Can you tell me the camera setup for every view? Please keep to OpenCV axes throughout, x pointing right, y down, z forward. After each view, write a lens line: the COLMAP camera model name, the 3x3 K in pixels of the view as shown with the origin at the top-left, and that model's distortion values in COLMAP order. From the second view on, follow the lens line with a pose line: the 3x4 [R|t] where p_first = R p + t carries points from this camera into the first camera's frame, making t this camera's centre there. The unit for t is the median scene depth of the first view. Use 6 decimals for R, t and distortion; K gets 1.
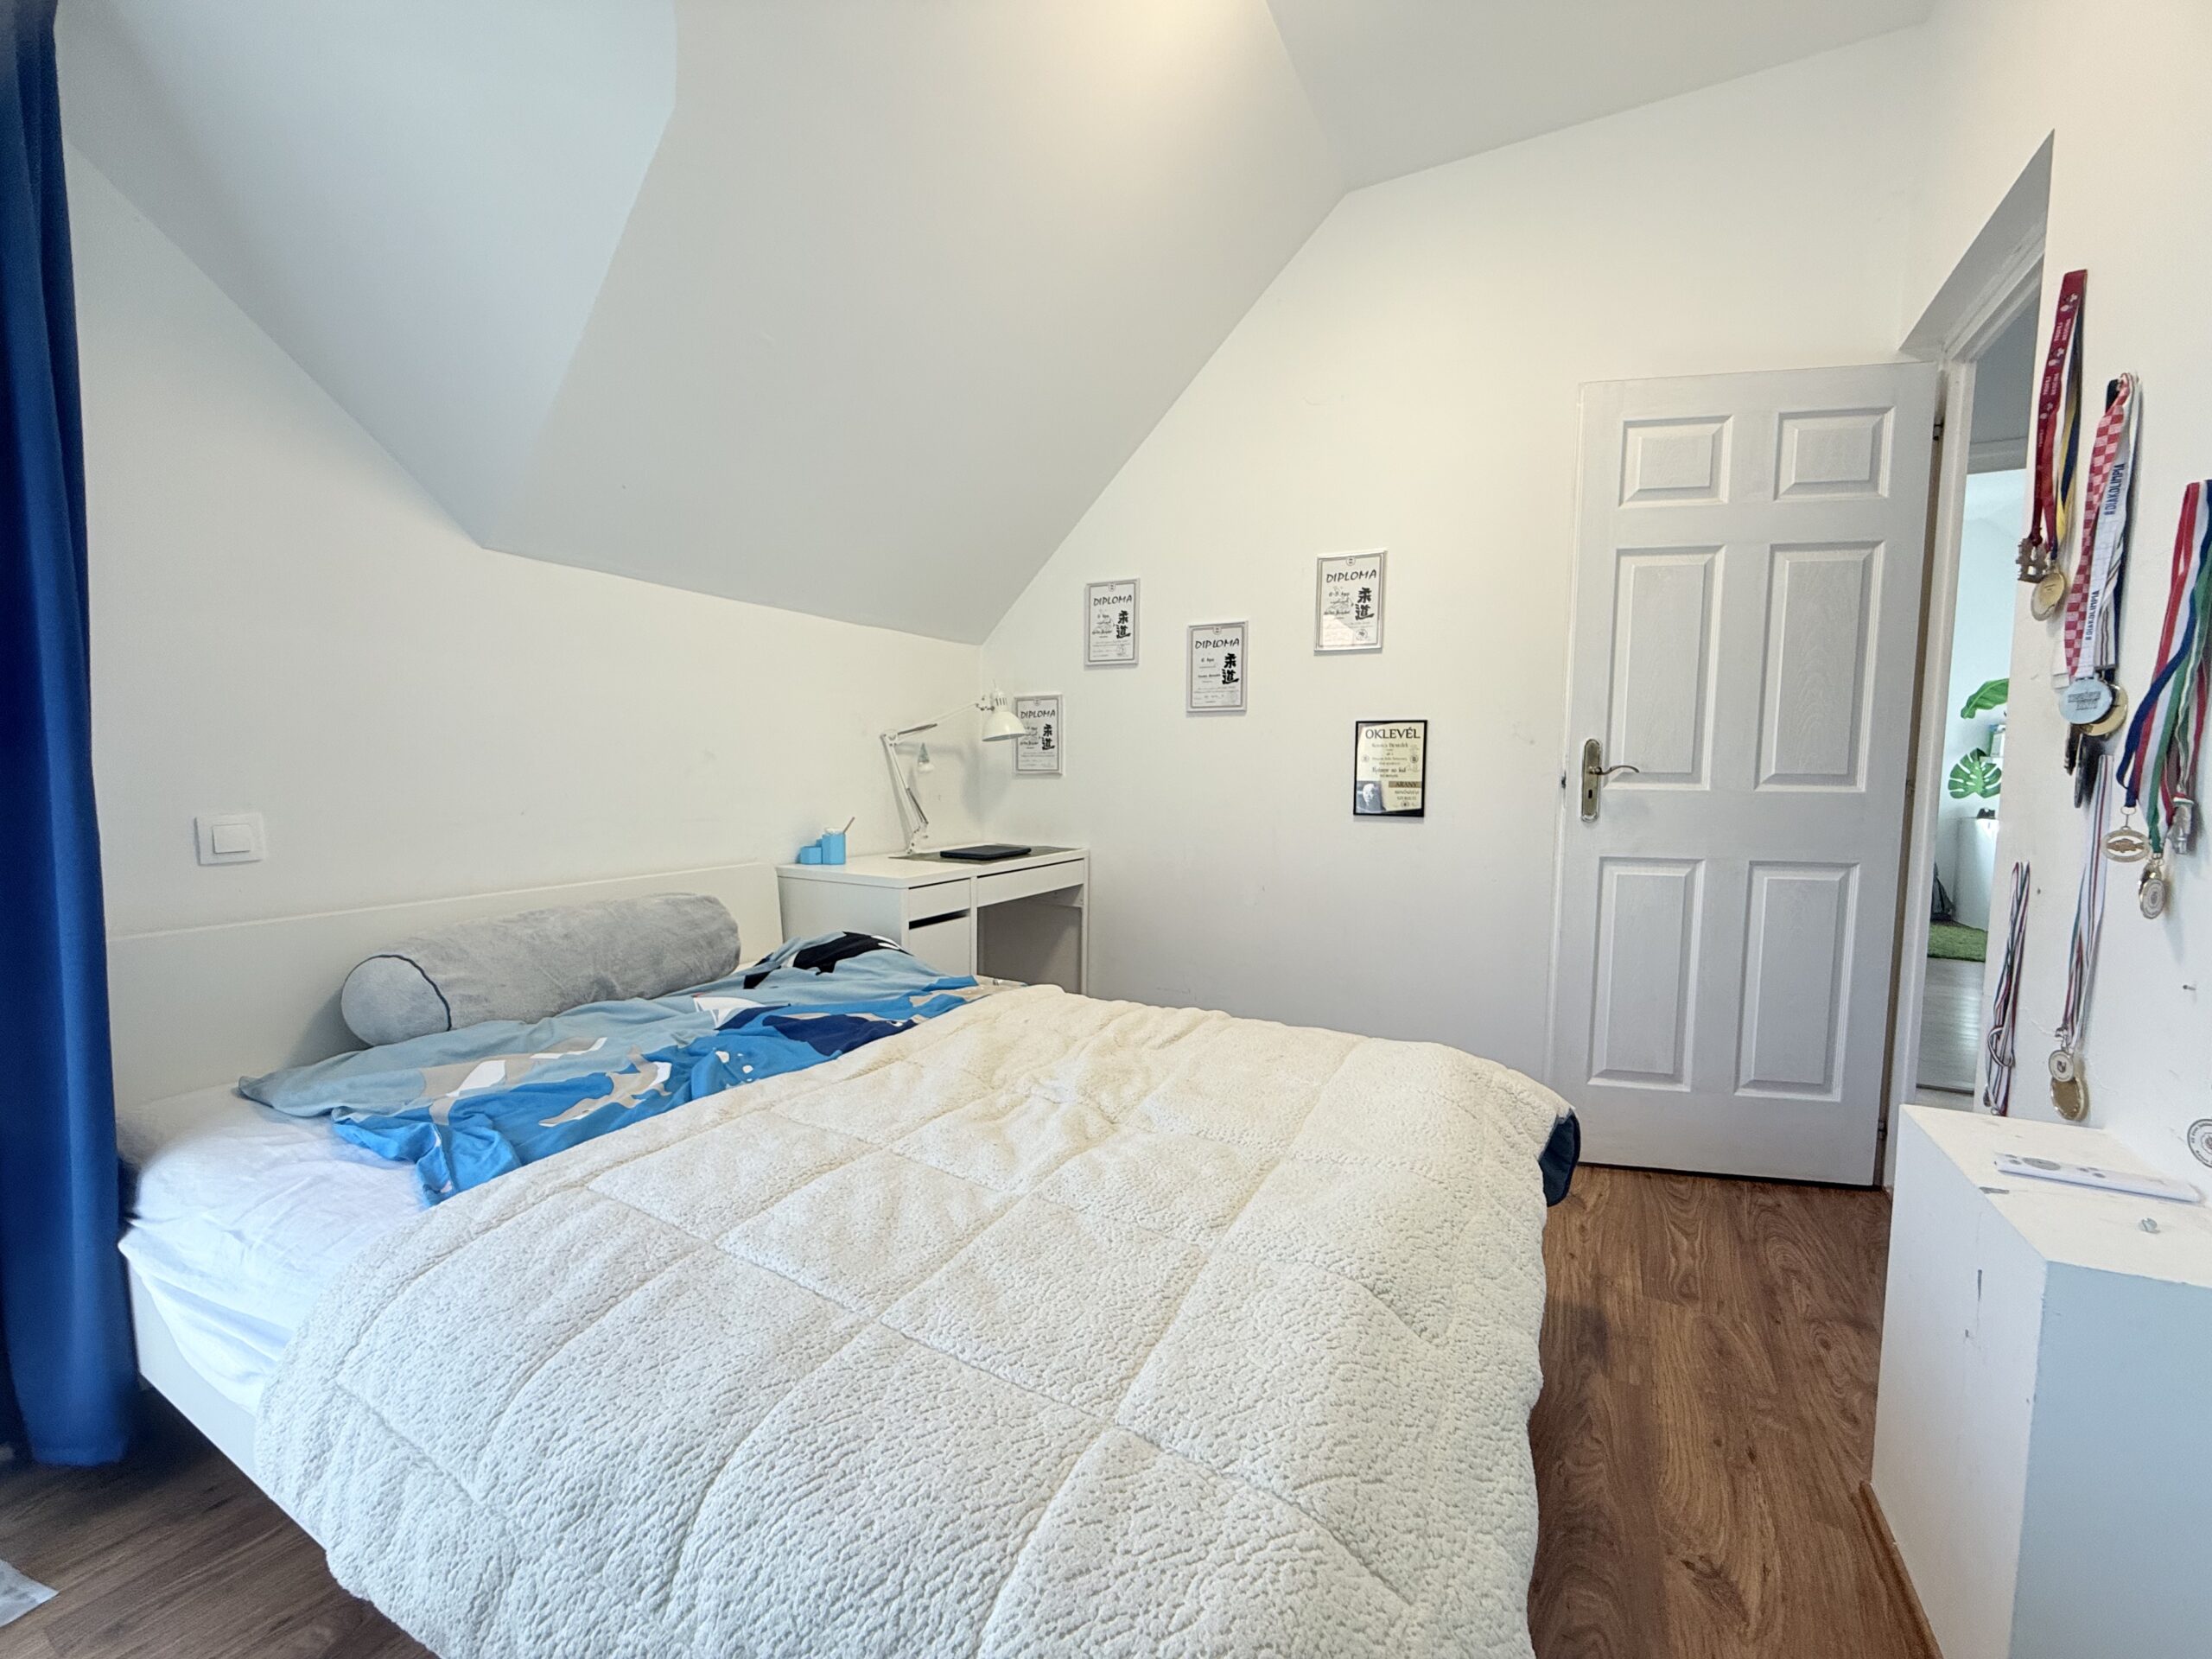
lens RADIAL K [[876.3, 0, 1099.7], [0, 876.3, 830.2], [0, 0, 1]] dist [-0.001016, -0.000013]
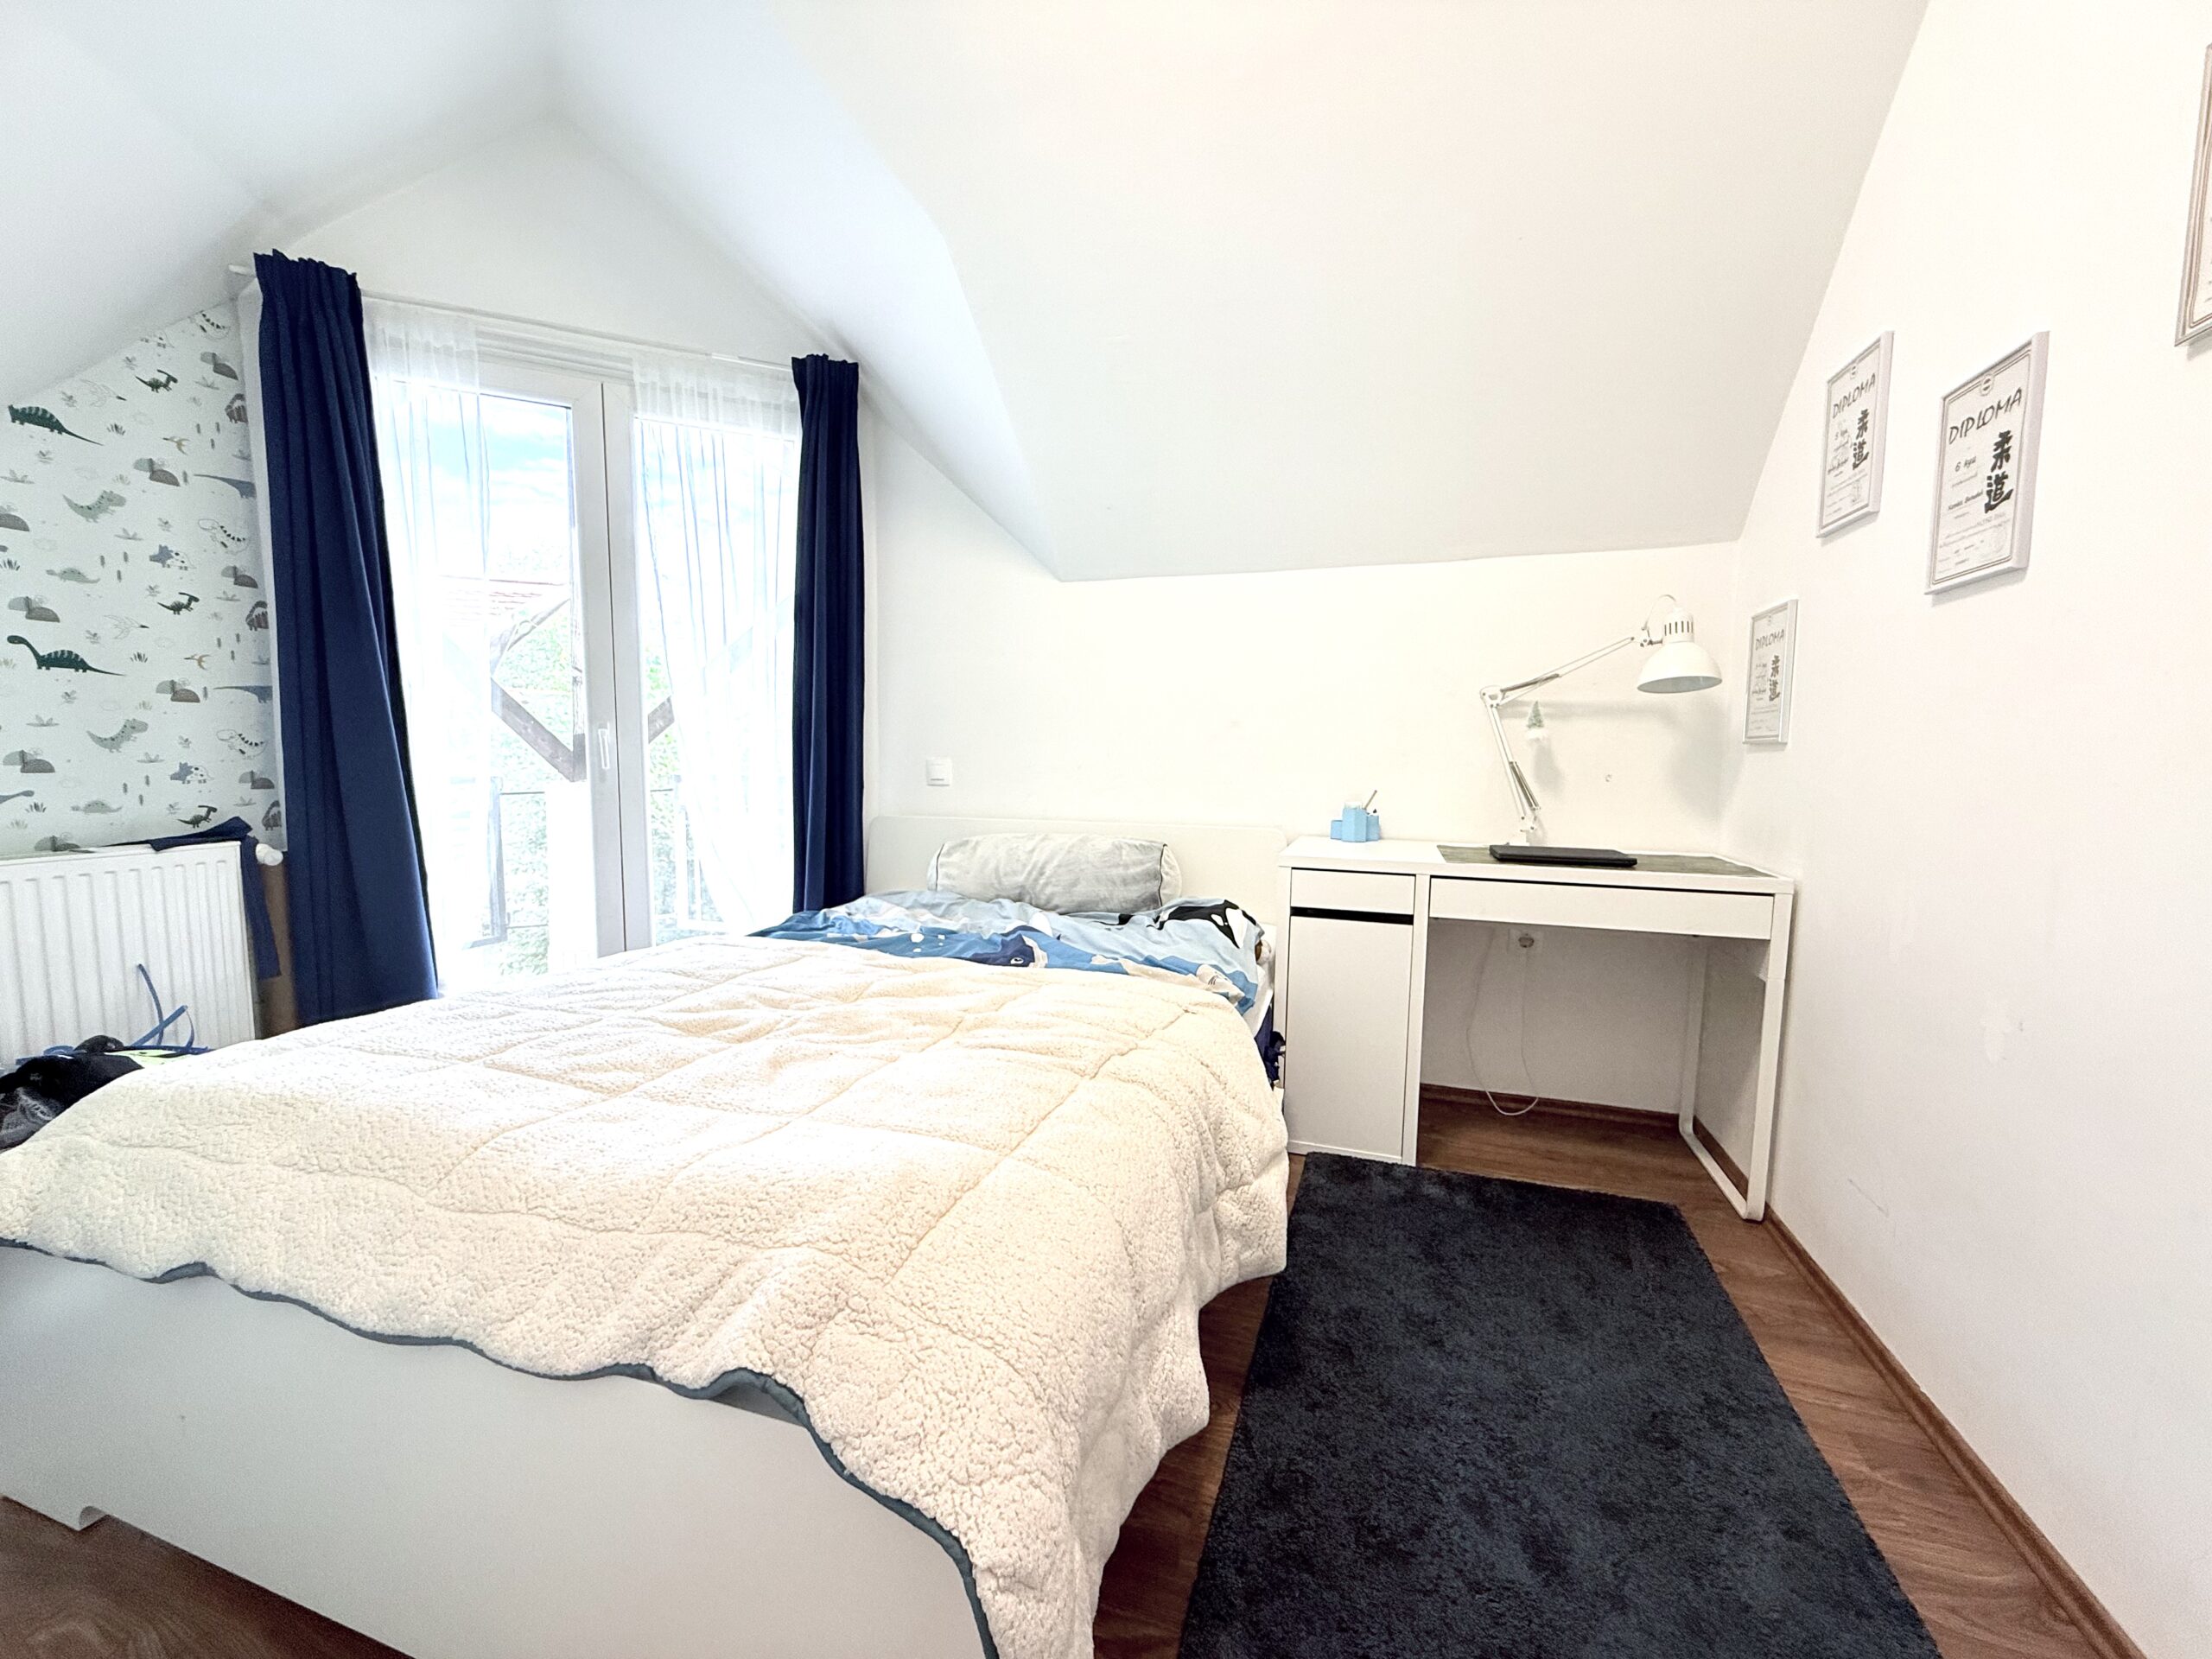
lens RADIAL K [[876.3, 0, 1099.7], [0, 876.3, 830.2], [0, 0, 1]] dist [-0.001016, -0.000013]
pose [[0.167908, 0.085955, -0.982048, 0.491892], [-0.073936, 0.994484, 0.074402, -0.018126], [0.983026, 0.060116, 0.173337, 0.531367]]
